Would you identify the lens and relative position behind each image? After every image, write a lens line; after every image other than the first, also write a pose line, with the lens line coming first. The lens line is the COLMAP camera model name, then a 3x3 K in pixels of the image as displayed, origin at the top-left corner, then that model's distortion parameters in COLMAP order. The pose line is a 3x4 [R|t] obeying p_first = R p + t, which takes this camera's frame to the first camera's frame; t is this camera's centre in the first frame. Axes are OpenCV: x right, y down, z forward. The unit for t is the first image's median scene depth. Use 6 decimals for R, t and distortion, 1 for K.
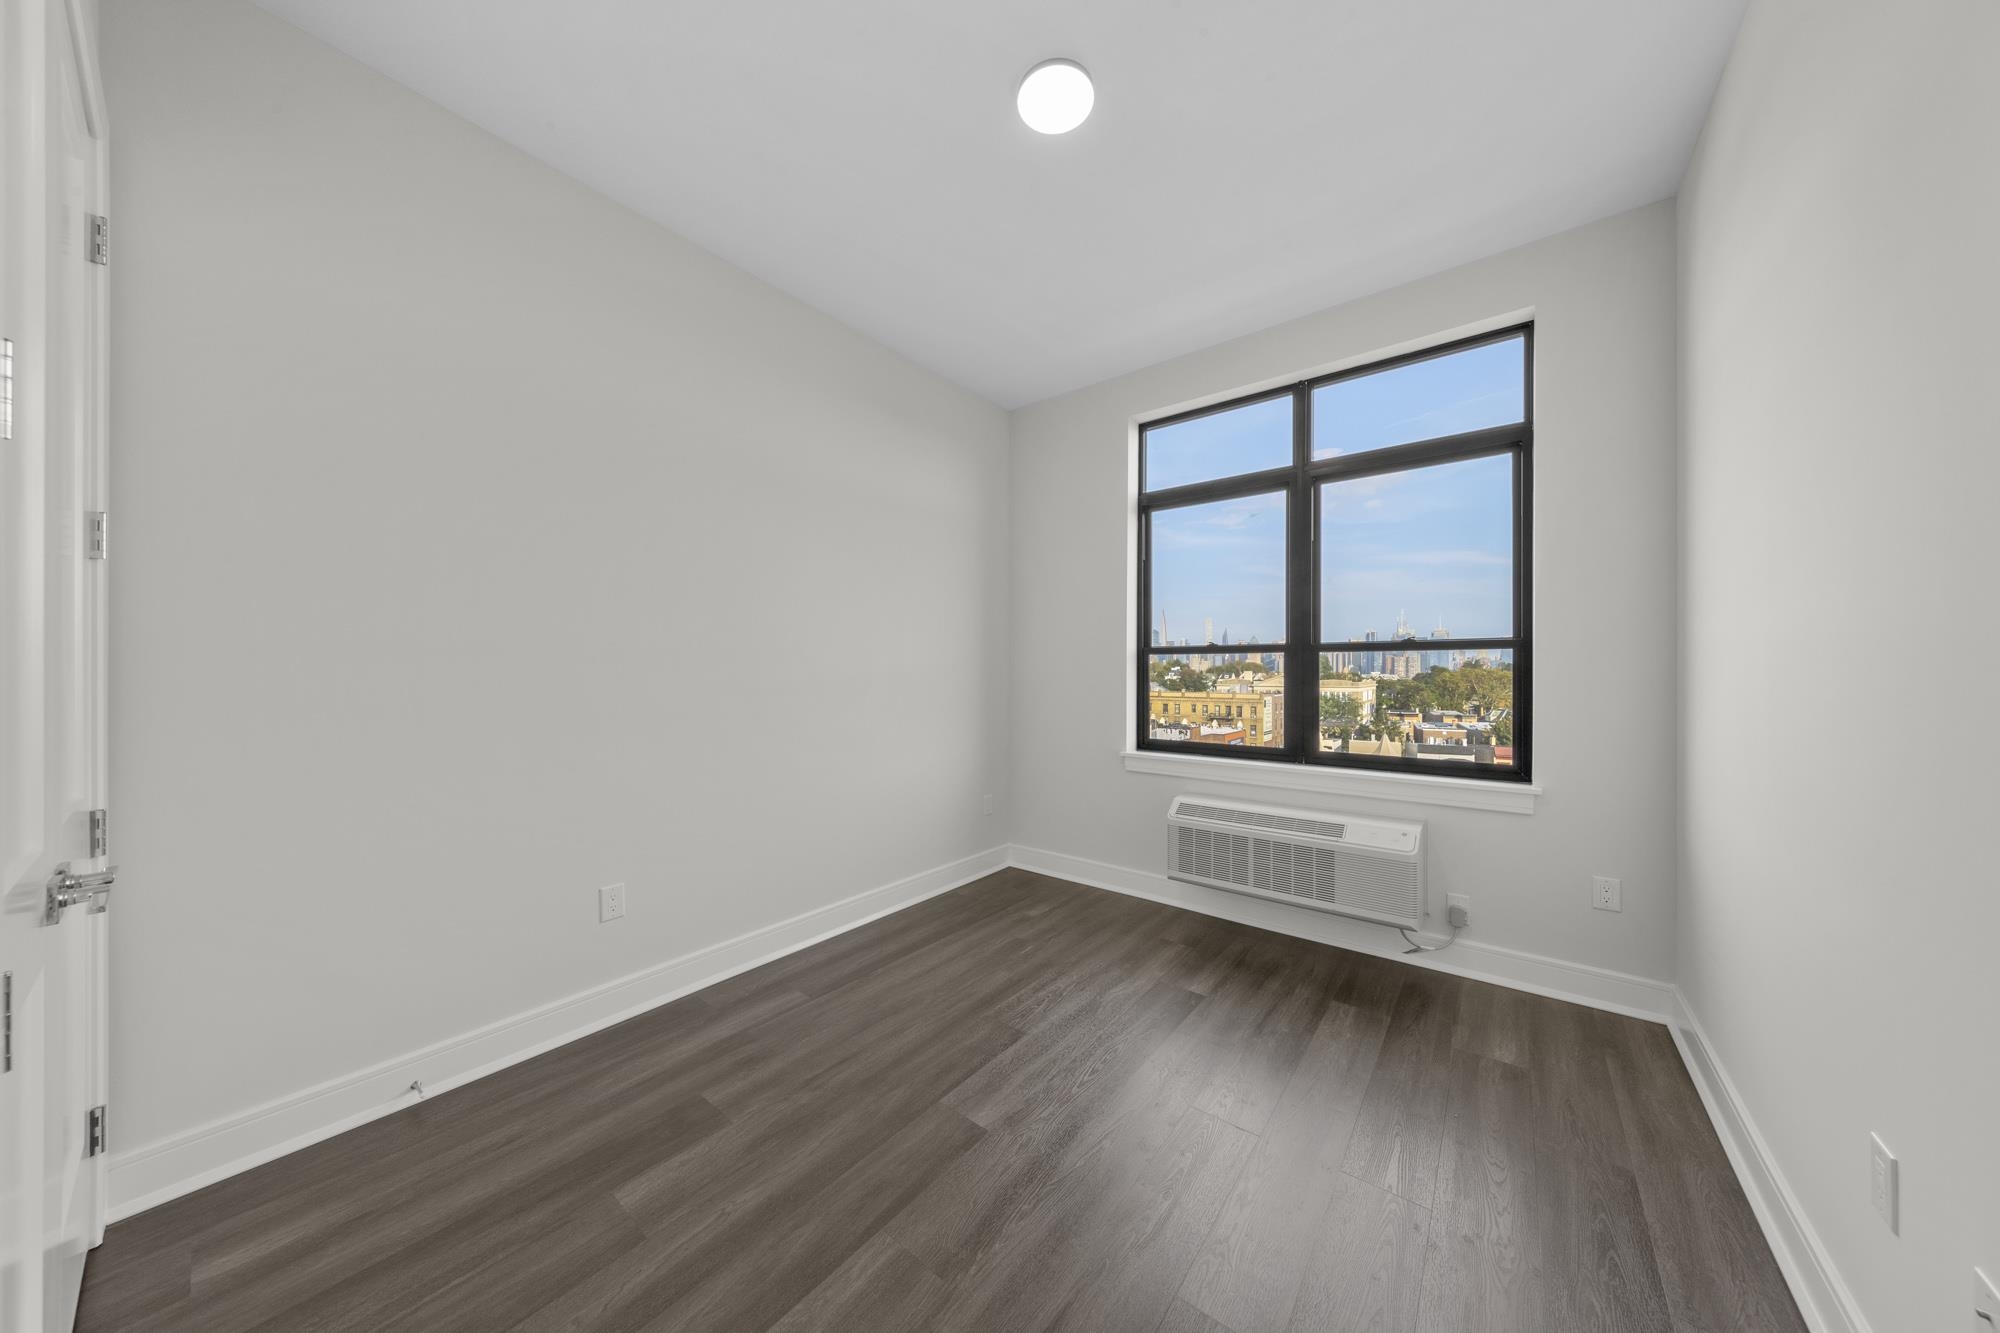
lens RADIAL K [[635.9, 0, 1000.2], [0, 635.9, 672.2], [0, 0, 1]] dist [0.005809, -0.001205]
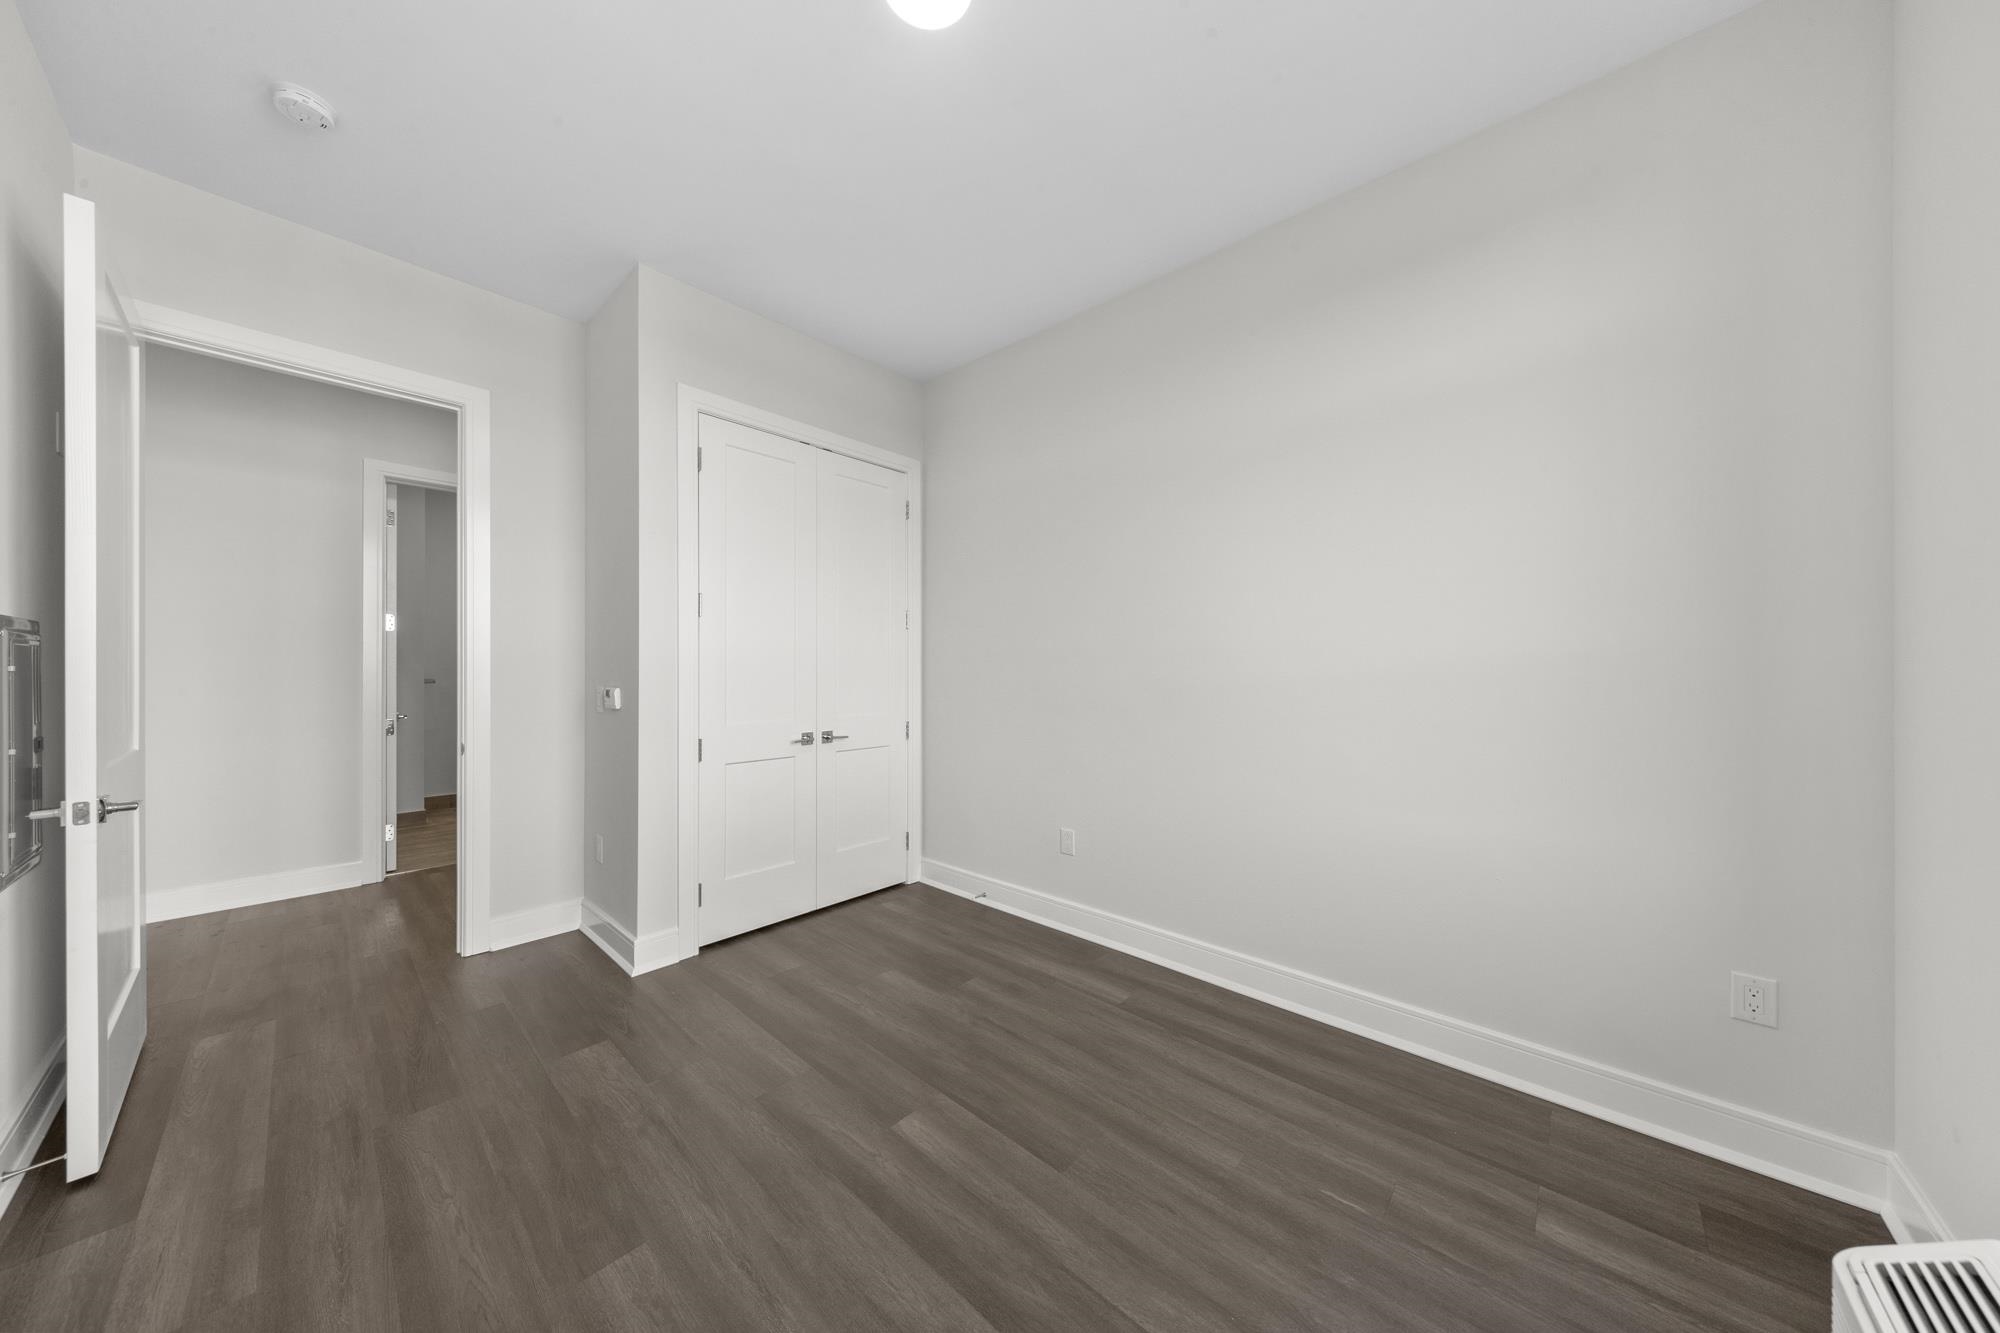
lens RADIAL K [[635.9, 0, 994.2], [0, 635.9, 669.2], [0, 0, 1]] dist [0.005809, -0.001205]
pose [[-0.074669, -0.001197, -0.997208, 0.706160], [-0.004790, 0.999988, -0.000842, -0.003111], [0.997197, 0.004714, -0.074674, 0.893033]]
